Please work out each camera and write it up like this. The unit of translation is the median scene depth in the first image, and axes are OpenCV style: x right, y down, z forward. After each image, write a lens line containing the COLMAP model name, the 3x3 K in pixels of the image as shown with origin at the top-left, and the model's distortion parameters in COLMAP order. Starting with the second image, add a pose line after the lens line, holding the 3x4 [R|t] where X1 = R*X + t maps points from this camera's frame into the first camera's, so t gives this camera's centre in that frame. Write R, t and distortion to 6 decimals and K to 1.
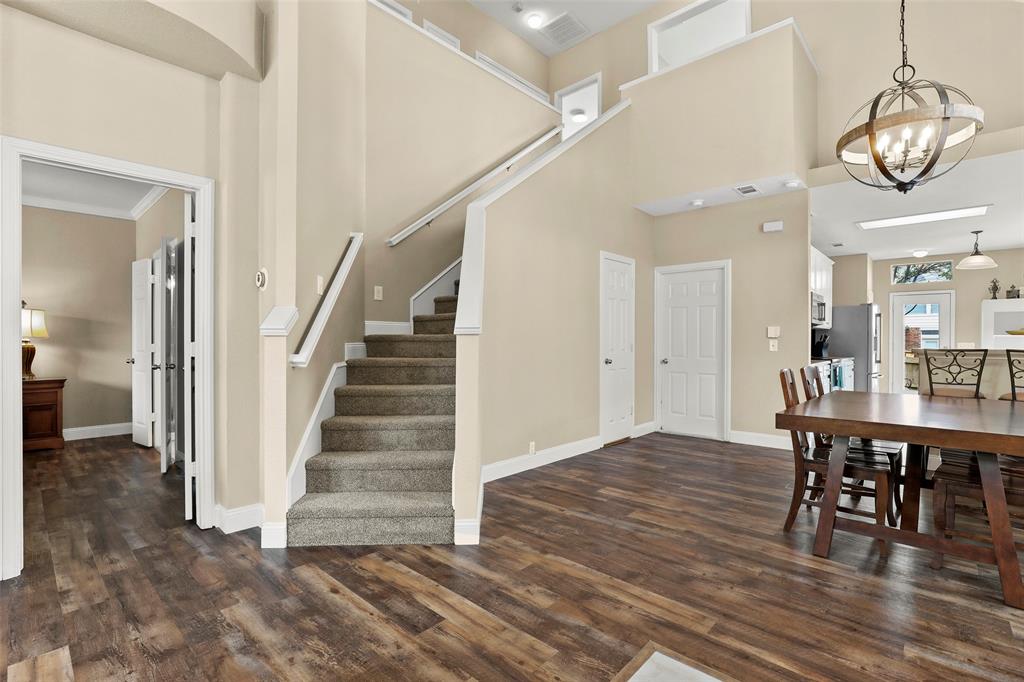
lens RADIAL K [[468.1, 0, 519.7], [0, 468.1, 337.5], [0, 0, 1]] dist [-0.023477, 0.006811]
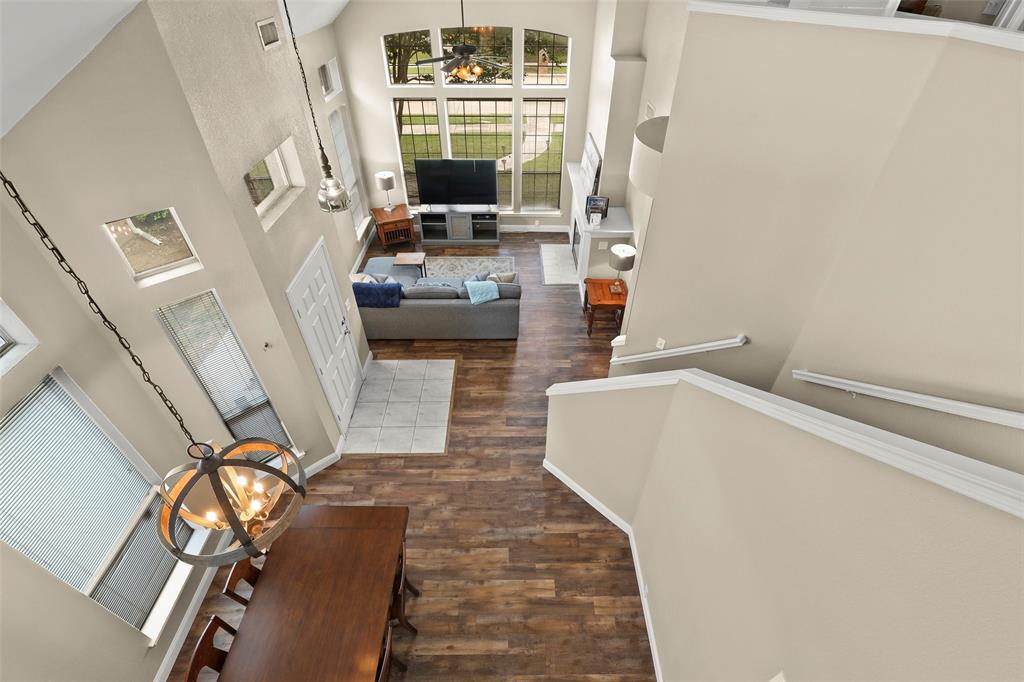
lens RADIAL K [[468.1, 0, 516.4], [0, 468.1, 346.3], [0, 0, 1]] dist [-0.023477, 0.006811]
pose [[-0.735102, 0.437690, -0.517738, 0.648448], [-0.004156, 0.760750, 0.649031, -1.005783], [0.677944, 0.479256, -0.557410, 1.416172]]
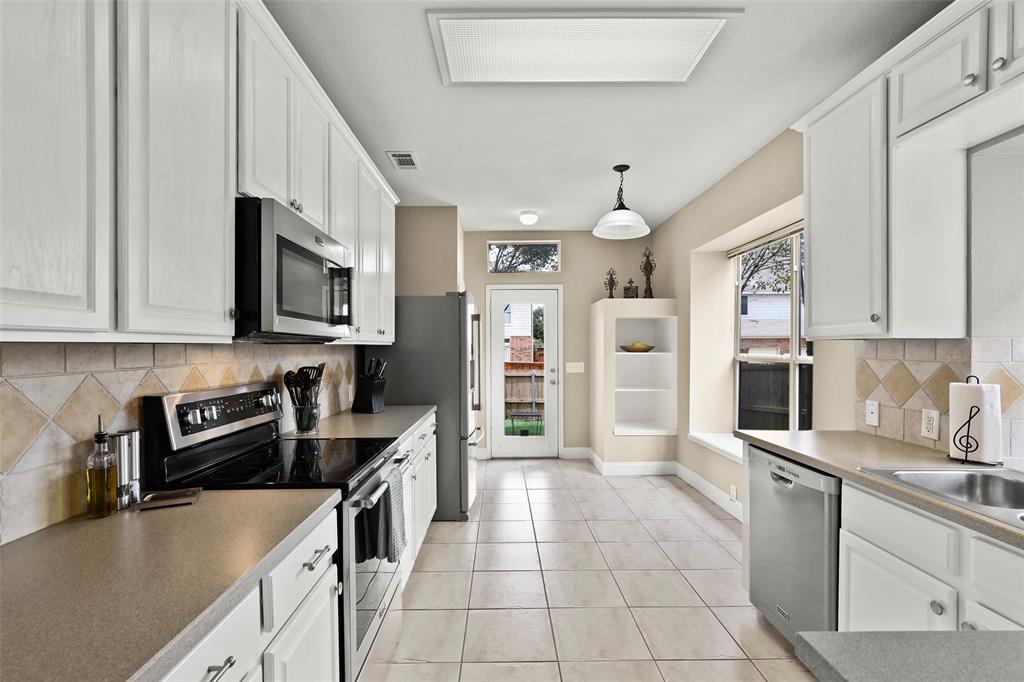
lens RADIAL K [[468.1, 0, 504.8], [0, 468.1, 354.2], [0, 0, 1]] dist [-0.023477, 0.006811]
pose [[0.733215, -0.023929, 0.679576, 1.010783], [0.007700, 0.999609, 0.026891, -0.047724], [-0.679953, -0.014484, 0.733112, 1.356096]]
